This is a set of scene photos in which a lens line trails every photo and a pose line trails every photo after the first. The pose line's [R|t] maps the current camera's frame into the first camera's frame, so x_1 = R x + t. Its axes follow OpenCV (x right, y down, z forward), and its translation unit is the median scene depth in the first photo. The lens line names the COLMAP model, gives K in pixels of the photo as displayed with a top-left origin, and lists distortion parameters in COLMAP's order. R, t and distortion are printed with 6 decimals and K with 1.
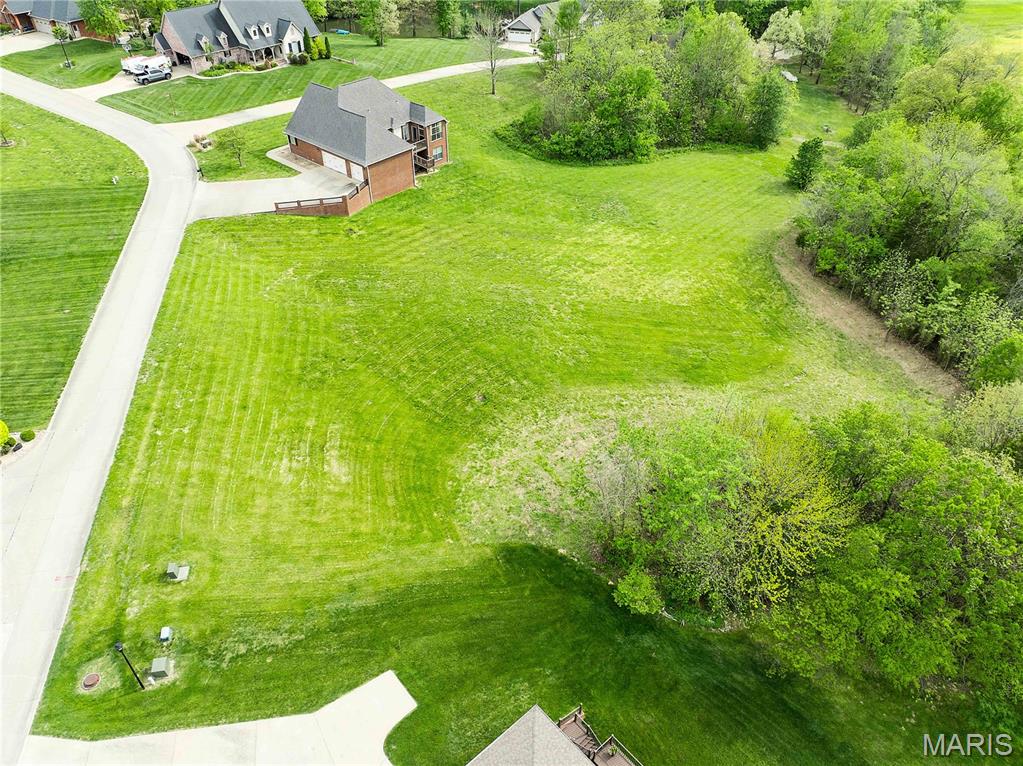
lens RADIAL K [[727.8, 0, 514.4], [0, 727.8, 370.6], [0, 0, 1]] dist [-0.045176, 0.014721]
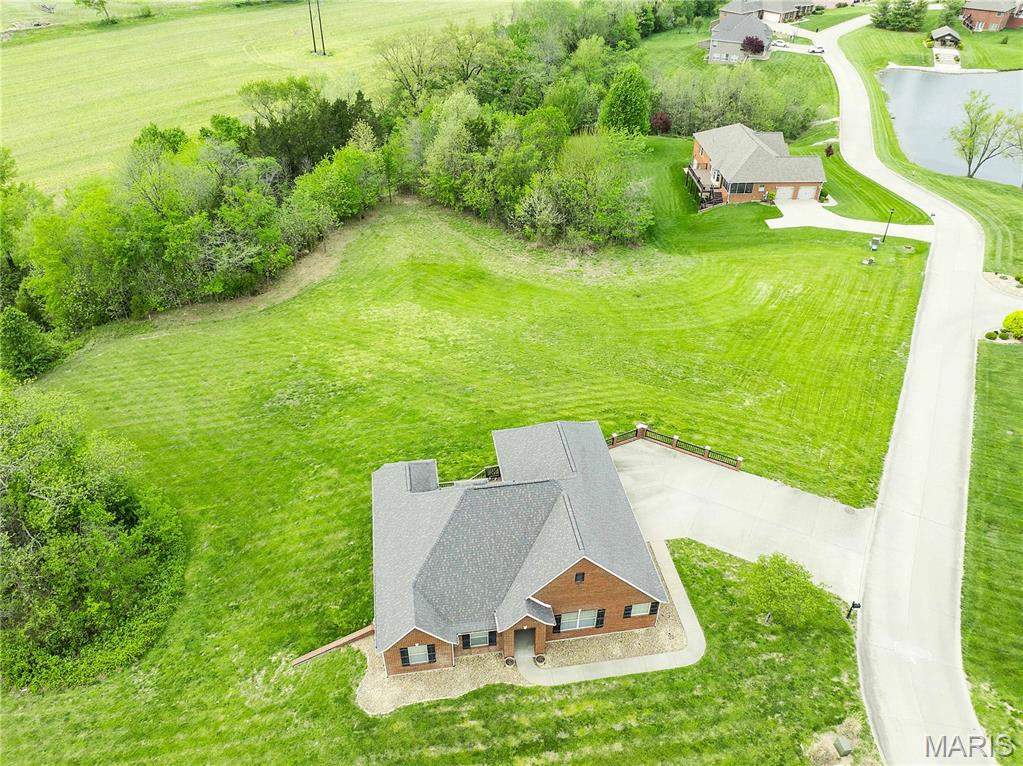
lens RADIAL K [[756.5, 0, 495.1], [0, 756.5, 384.3], [0, 0, 1]] dist [-0.057309, 0.035785]
pose [[-0.764081, -0.381758, 0.520039, -0.507210], [0.405941, 0.341996, 0.847497, -0.963448], [-0.501390, 0.858661, -0.106342, 1.163314]]
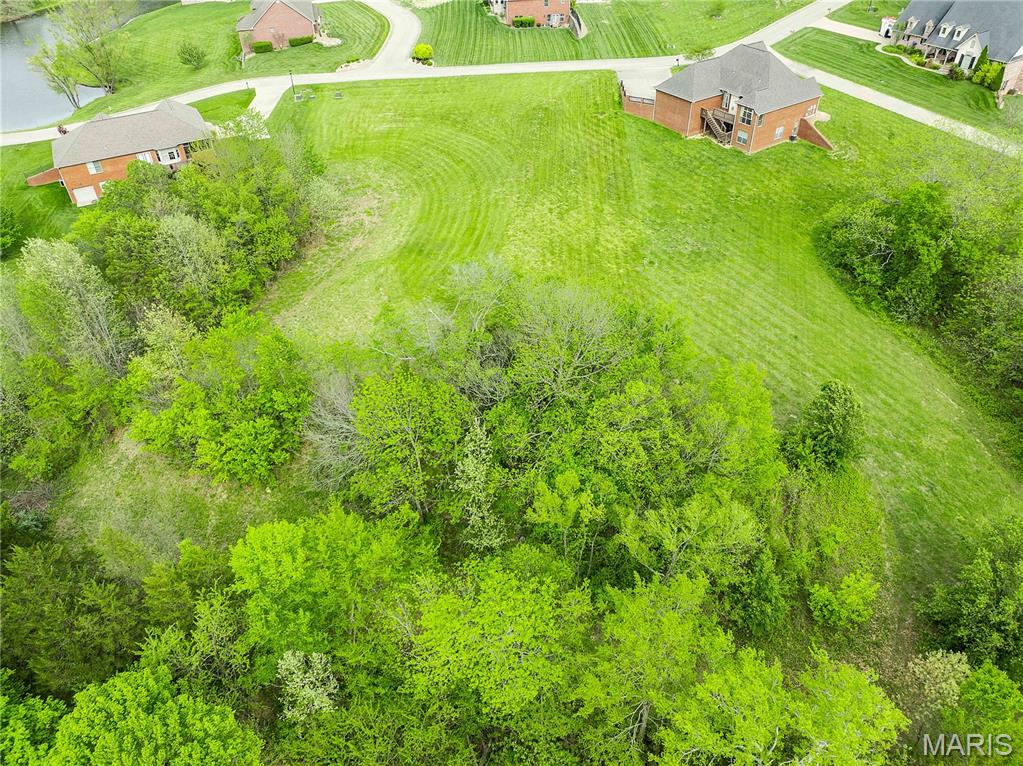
lens RADIAL K [[737.2, 0, 511.1], [0, 737.2, 363.5], [0, 0, 1]] dist [-0.044820, 0.009162]
pose [[-0.220026, 0.602514, -0.767181, 1.178622], [-0.596831, 0.538933, 0.594427, -0.673926], [0.771610, 0.588666, 0.241020, 0.842184]]
